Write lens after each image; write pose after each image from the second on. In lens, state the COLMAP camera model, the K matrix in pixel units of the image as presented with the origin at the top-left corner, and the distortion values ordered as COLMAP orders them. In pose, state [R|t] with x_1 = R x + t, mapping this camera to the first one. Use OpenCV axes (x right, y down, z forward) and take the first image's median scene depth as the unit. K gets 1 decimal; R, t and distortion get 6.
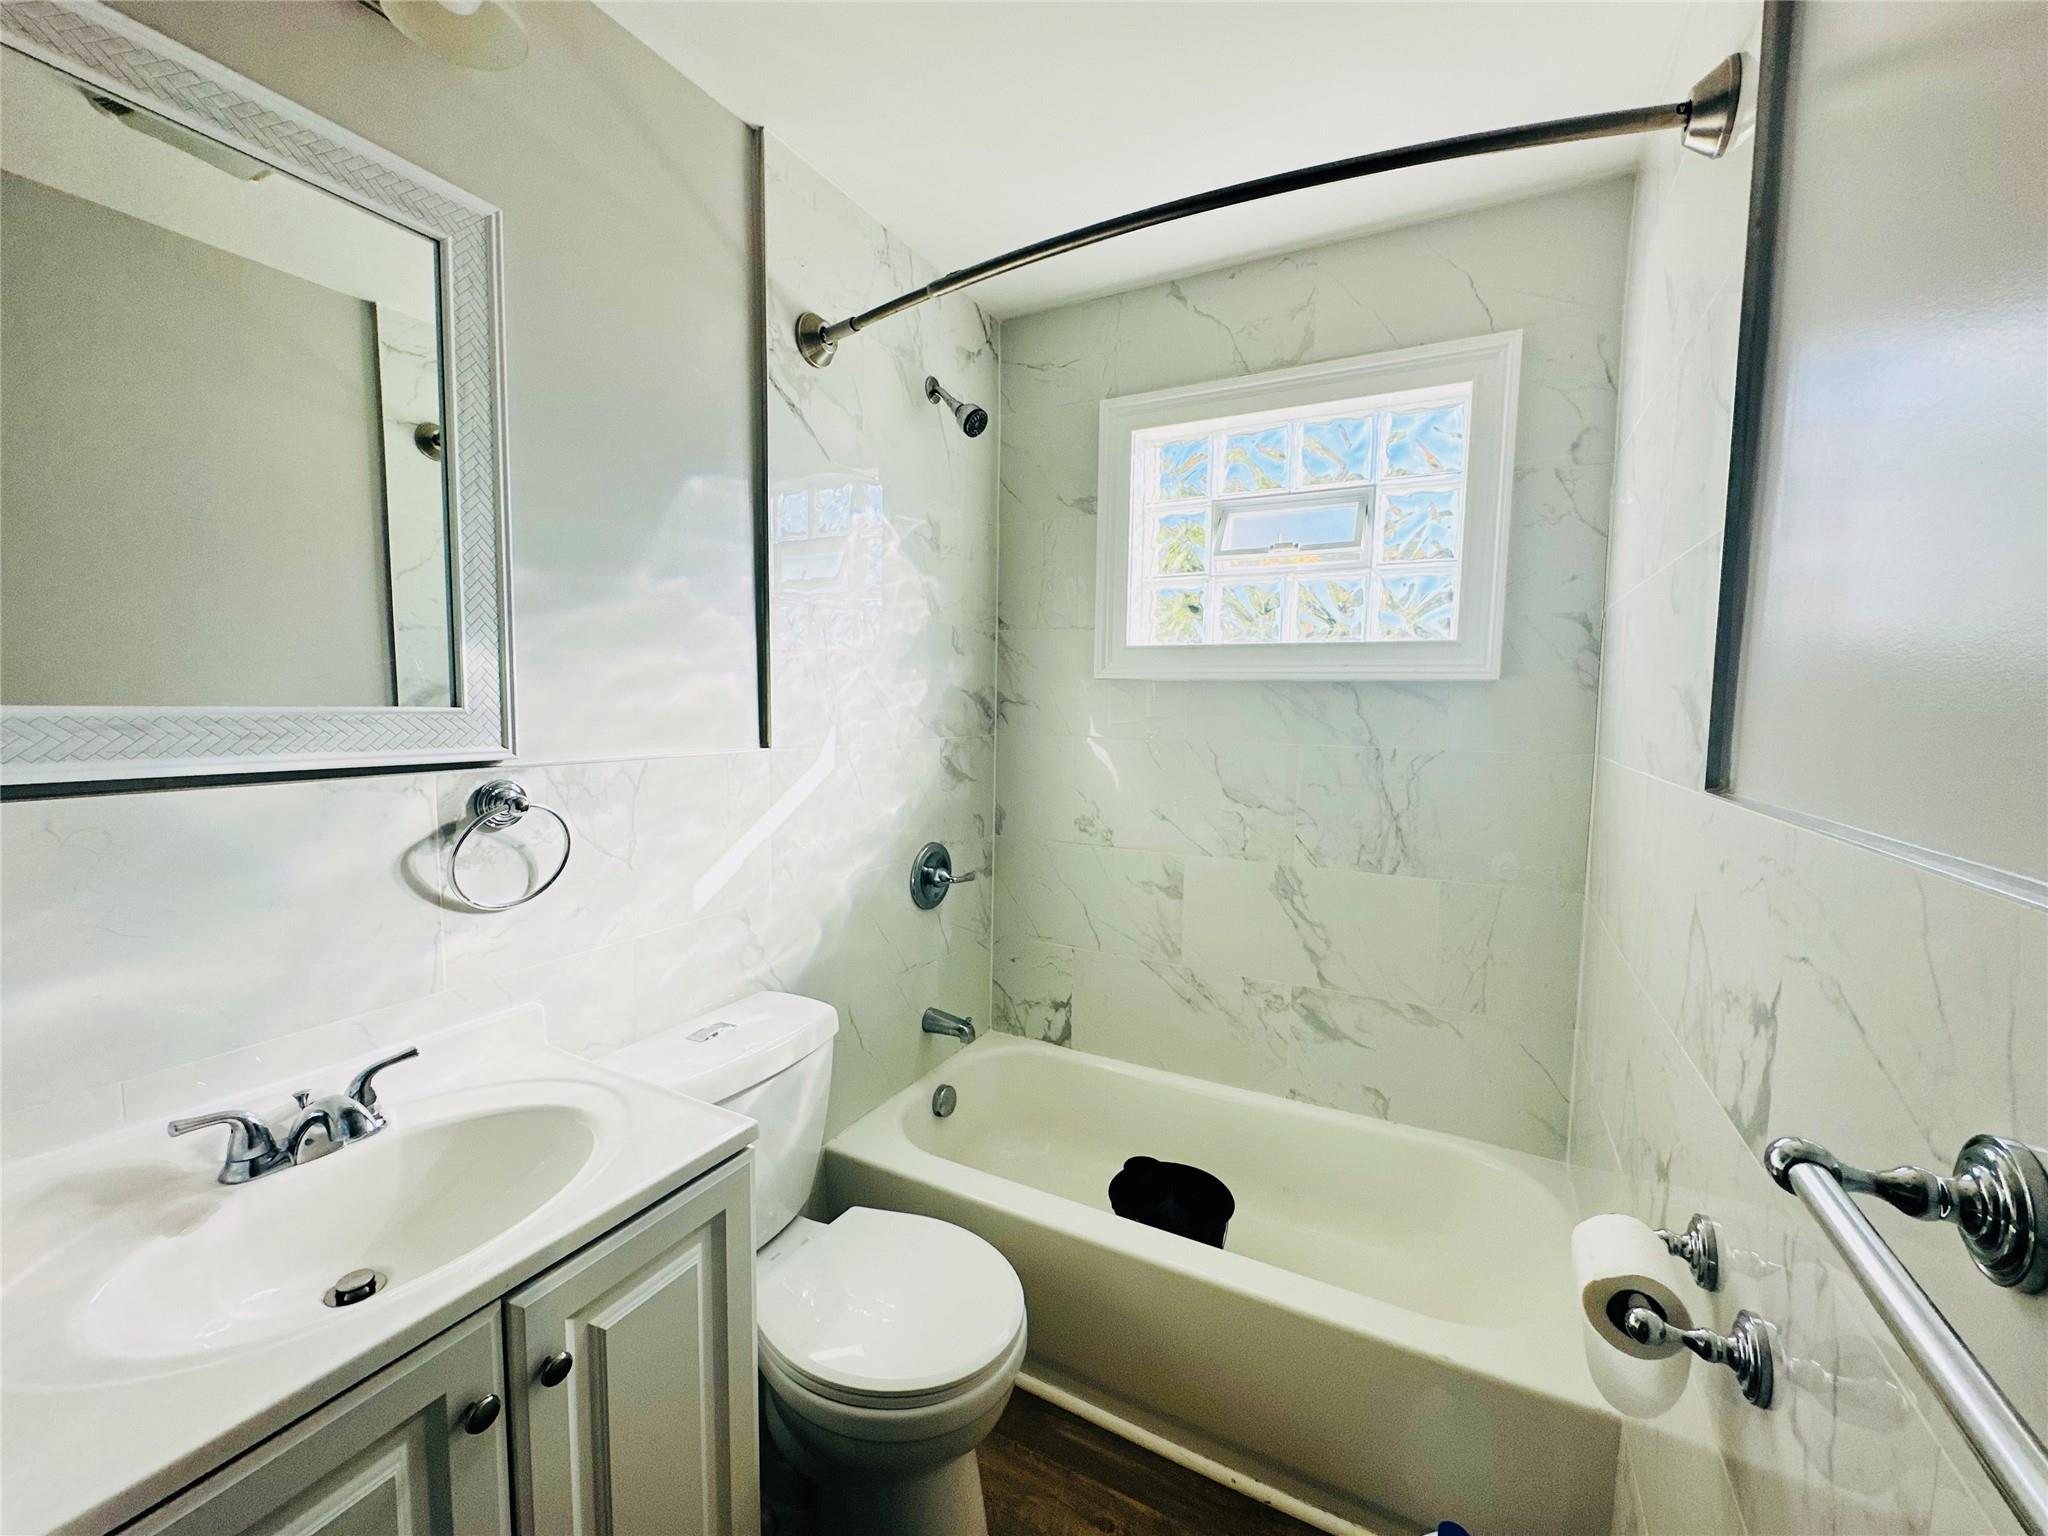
lens RADIAL K [[813.0, 0, 1024.0], [0, 813.0, 768.0], [0, 0, 1]] dist [-0.004753, 0.000623]
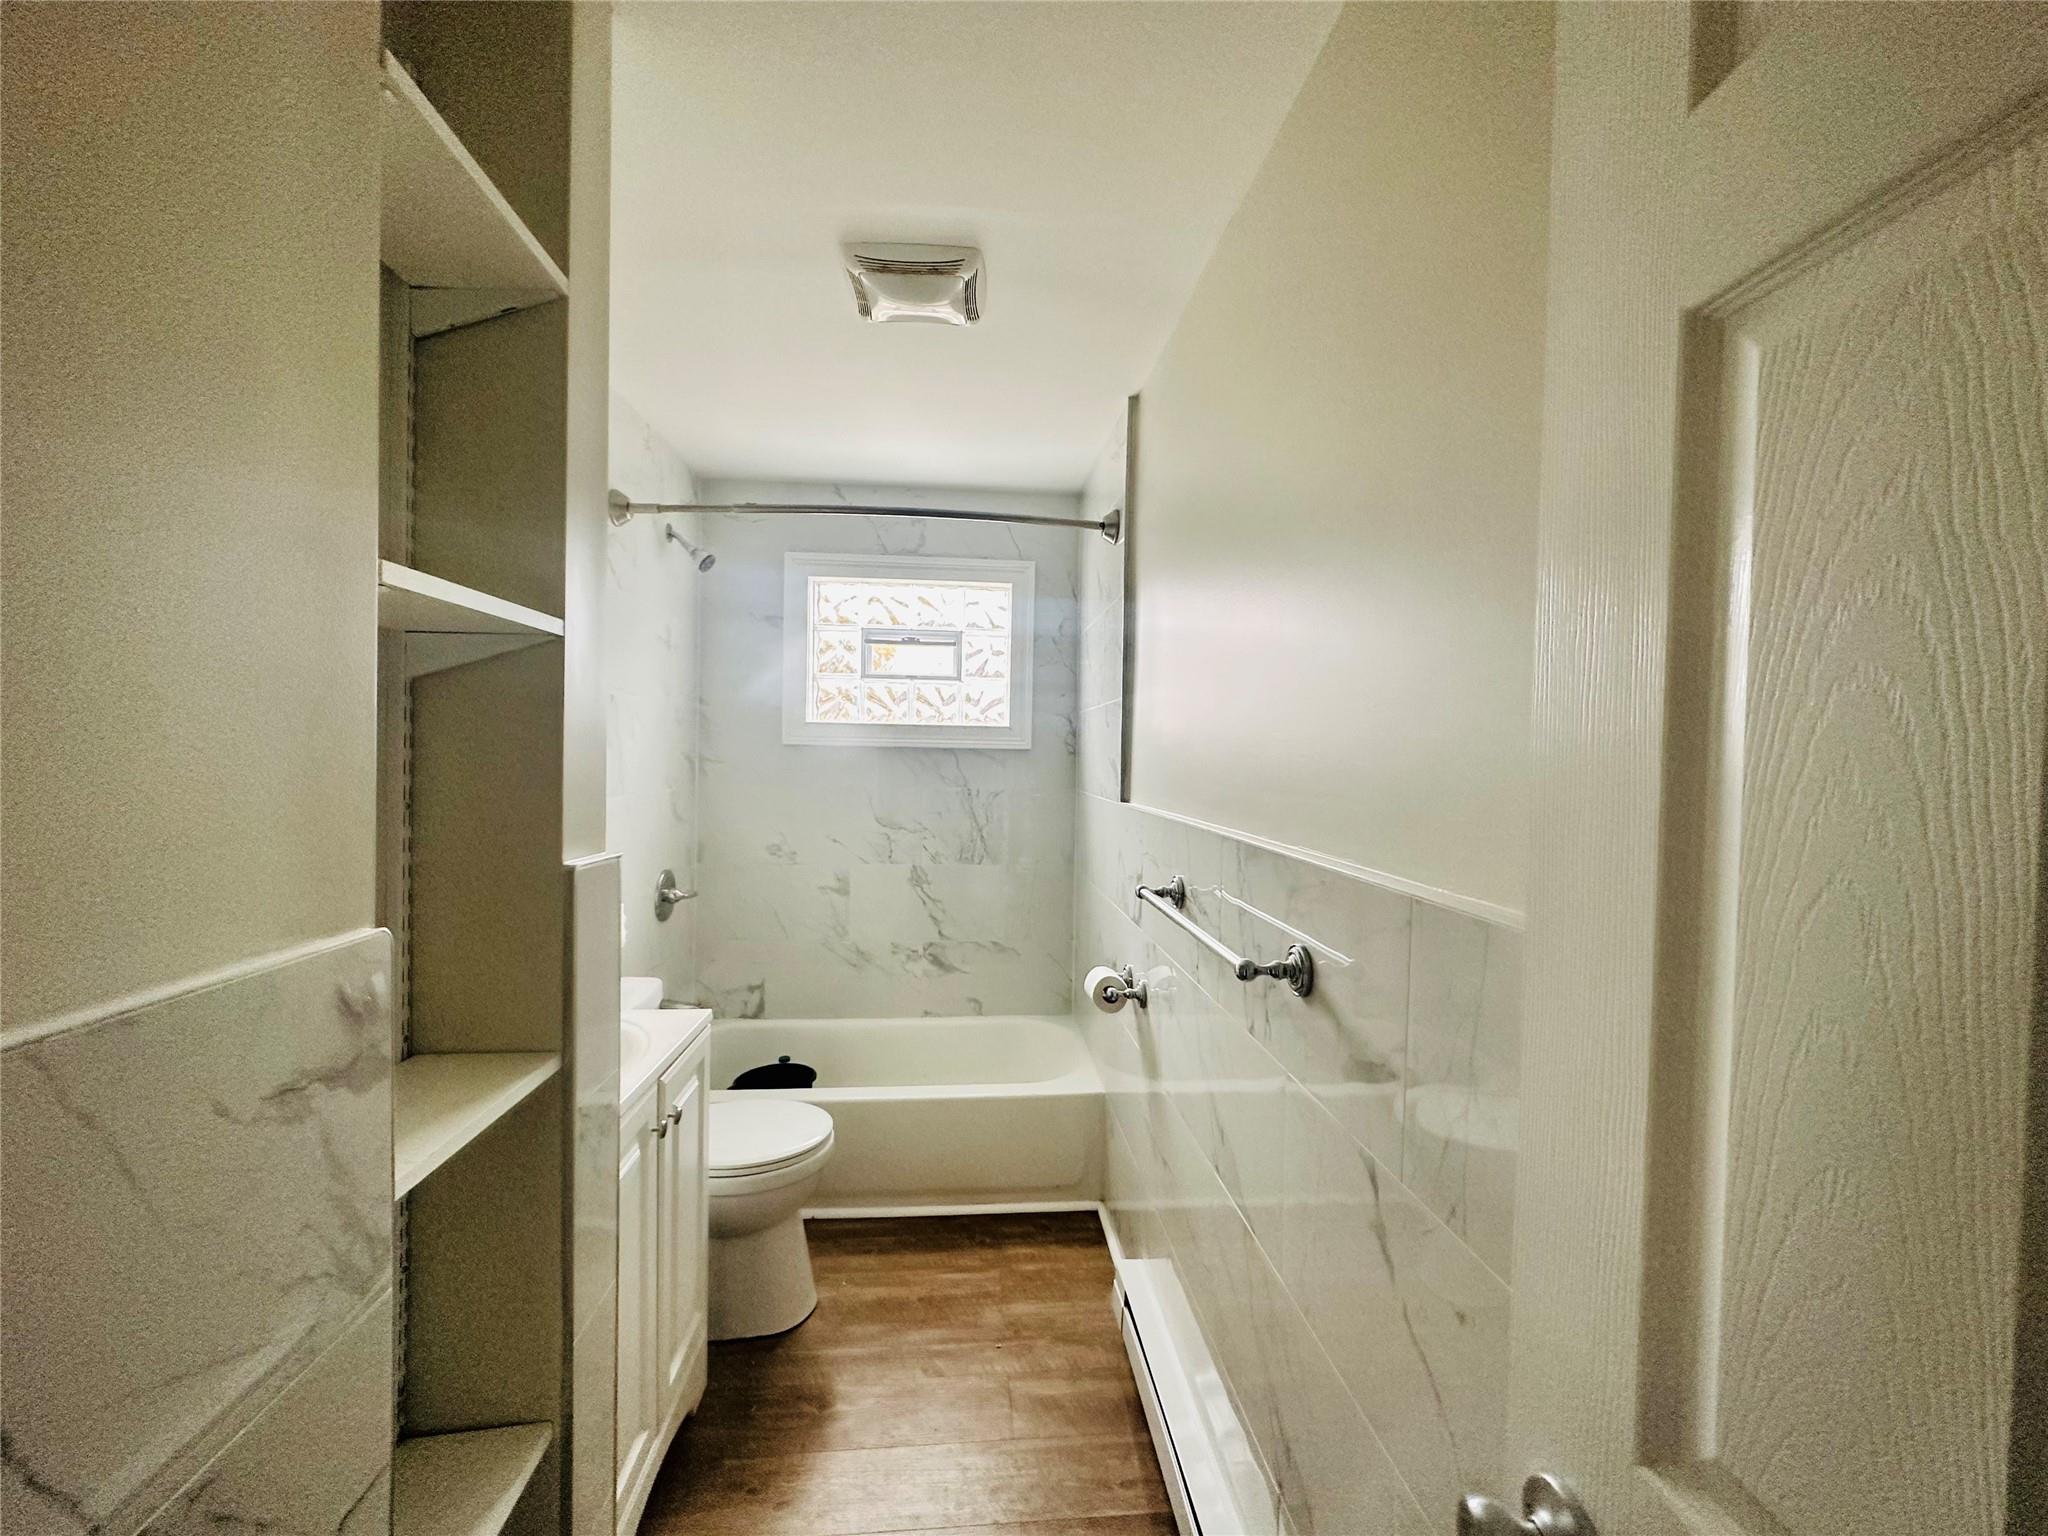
lens RADIAL K [[813.0, 0, 1024.0], [0, 813.0, 768.0], [0, 0, 1]] dist [-0.004753, 0.000623]
pose [[0.838831, -0.010929, 0.544282, -0.357246], [0.040548, 0.998276, -0.042446, 0.008090], [-0.542879, 0.057675, 0.837828, -0.436192]]
